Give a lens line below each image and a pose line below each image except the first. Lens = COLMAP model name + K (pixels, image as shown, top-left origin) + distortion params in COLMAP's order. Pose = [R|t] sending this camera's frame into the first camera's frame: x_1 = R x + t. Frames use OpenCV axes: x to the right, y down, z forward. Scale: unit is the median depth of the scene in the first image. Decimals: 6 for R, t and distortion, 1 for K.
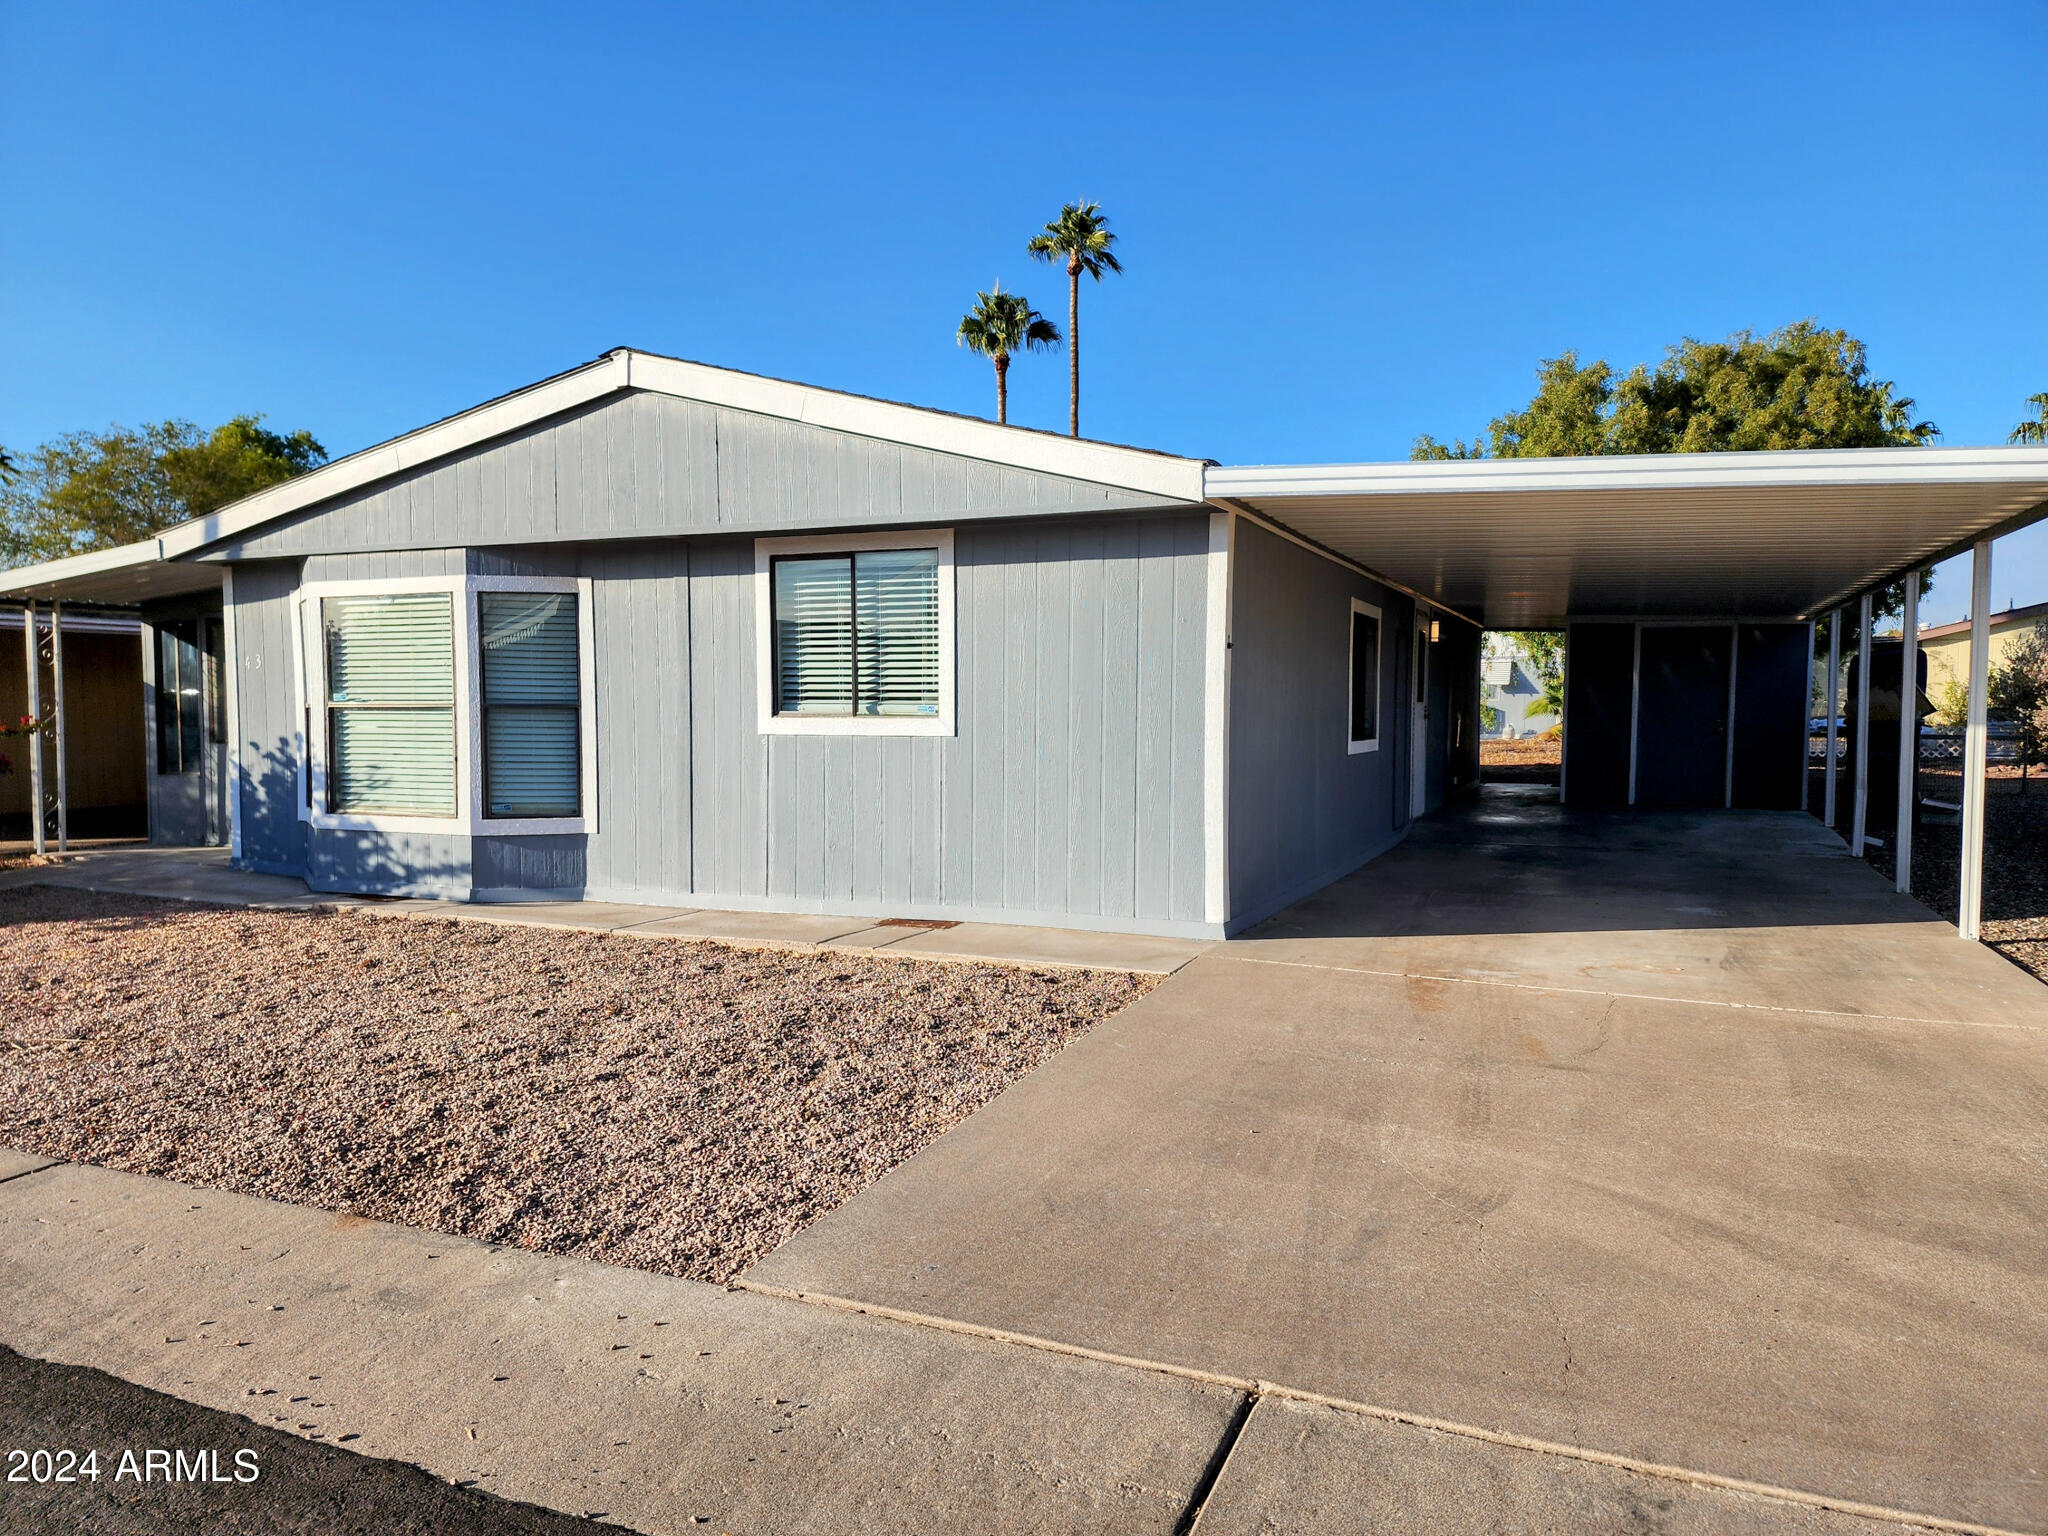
lens RADIAL K [[1385.1, 0, 1024.4], [0, 1385.1, 784.5], [0, 0, 1]] dist [0.030855, -0.009489]
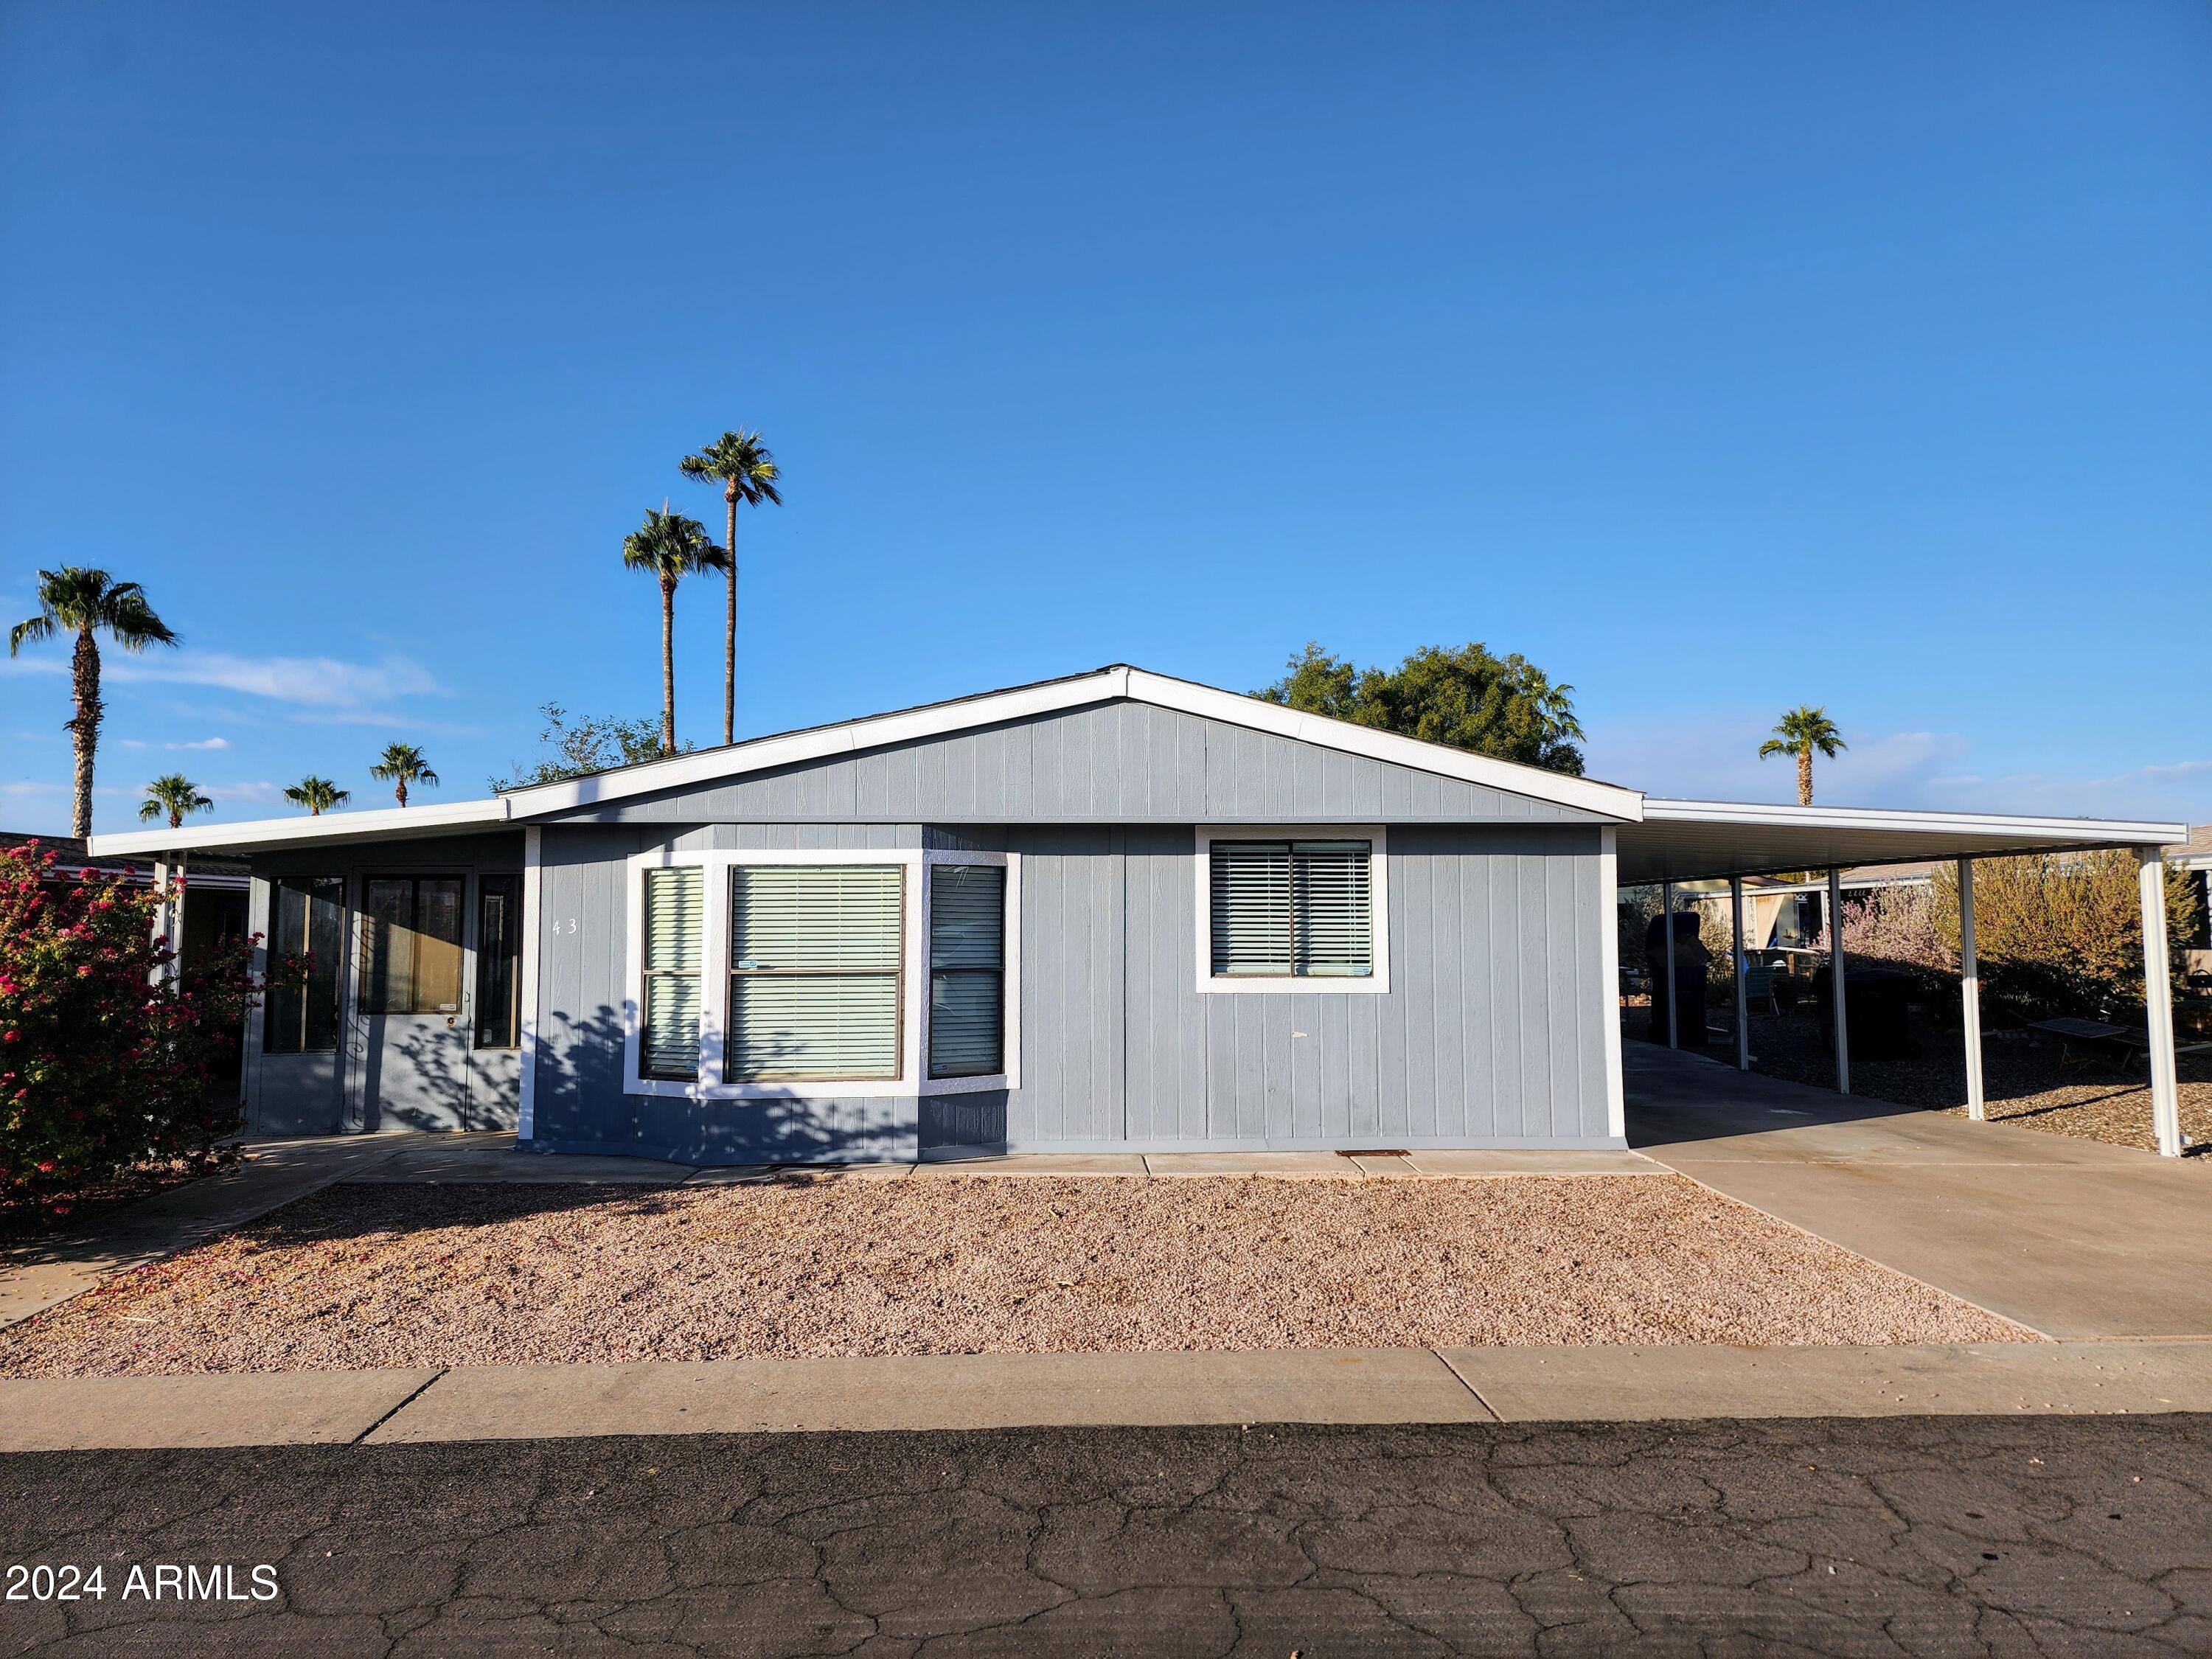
lens RADIAL K [[1496.0, 0, 1119.1], [0, 1496.0, 813.7], [0, 0, 1]] dist [0.030855, -0.009489]
pose [[0.898694, 0.031658, 0.437433, -0.733536], [0.029149, 0.990875, -0.131597, -0.020428], [-0.437607, 0.131016, 0.889570, -0.090674]]
